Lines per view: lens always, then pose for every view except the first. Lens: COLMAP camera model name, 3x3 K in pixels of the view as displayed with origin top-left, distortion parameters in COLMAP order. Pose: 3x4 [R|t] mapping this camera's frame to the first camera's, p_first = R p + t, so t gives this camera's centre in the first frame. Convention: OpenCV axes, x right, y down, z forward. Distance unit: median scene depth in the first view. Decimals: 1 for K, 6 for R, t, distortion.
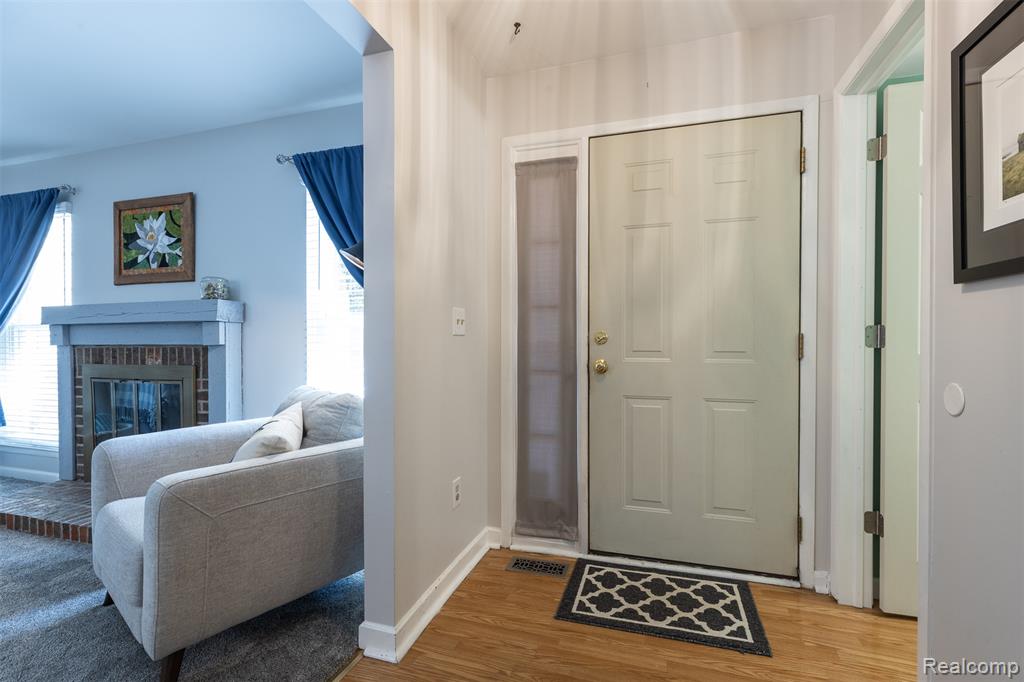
lens RADIAL K [[449.8, 0, 521.9], [0, 449.8, 342.5], [0, 0, 1]] dist [0.002658, -0.000165]
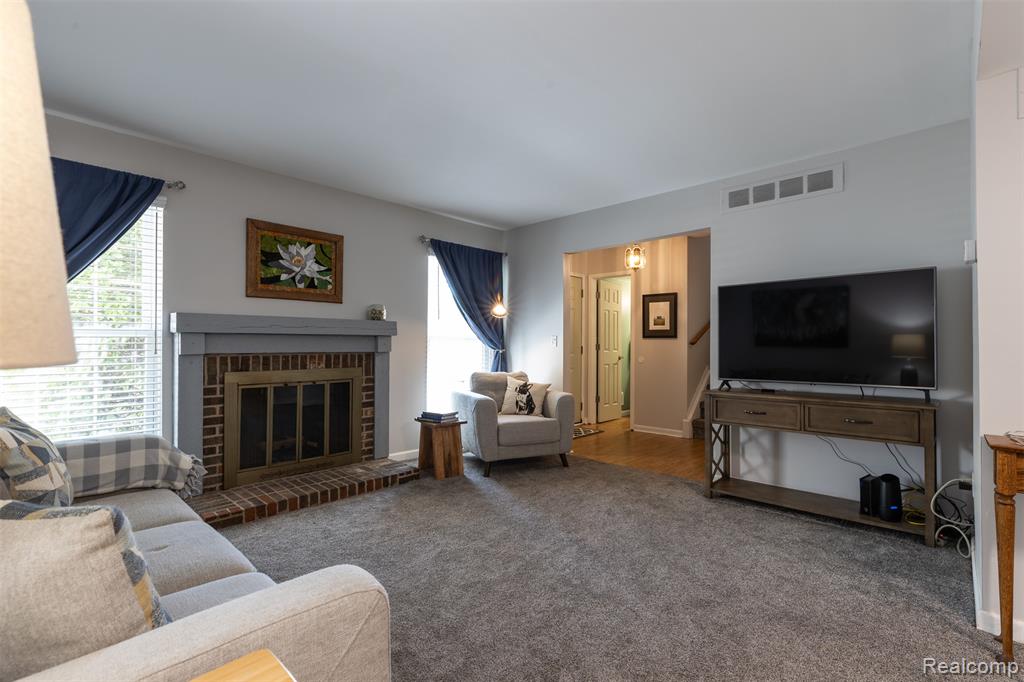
lens RADIAL K [[460.0, 0, 512.0], [0, 460.0, 341.0], [0, 0, 1]] dist [0.003492, 0.000432]
pose [[0.456061, 0.011780, 0.889871, -1.653934], [0.002633, 0.999890, -0.014585, -0.006525], [-0.889945, 0.008995, 0.455980, -0.042811]]
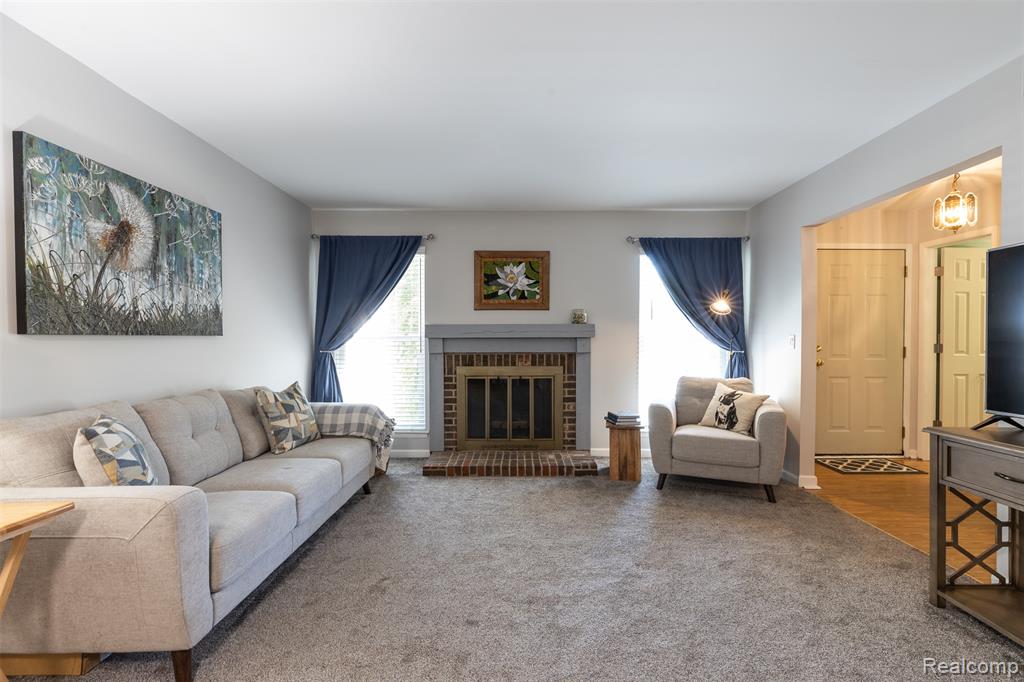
lens RADIAL K [[449.8, 0, 521.9], [0, 449.8, 342.5], [0, 0, 1]] dist [0.002658, -0.000165]
pose [[0.956272, -0.000345, 0.292478, -1.228826], [0.000393, 1.000000, -0.000103, -0.027020], [-0.292478, 0.000213, 0.956272, -0.399299]]
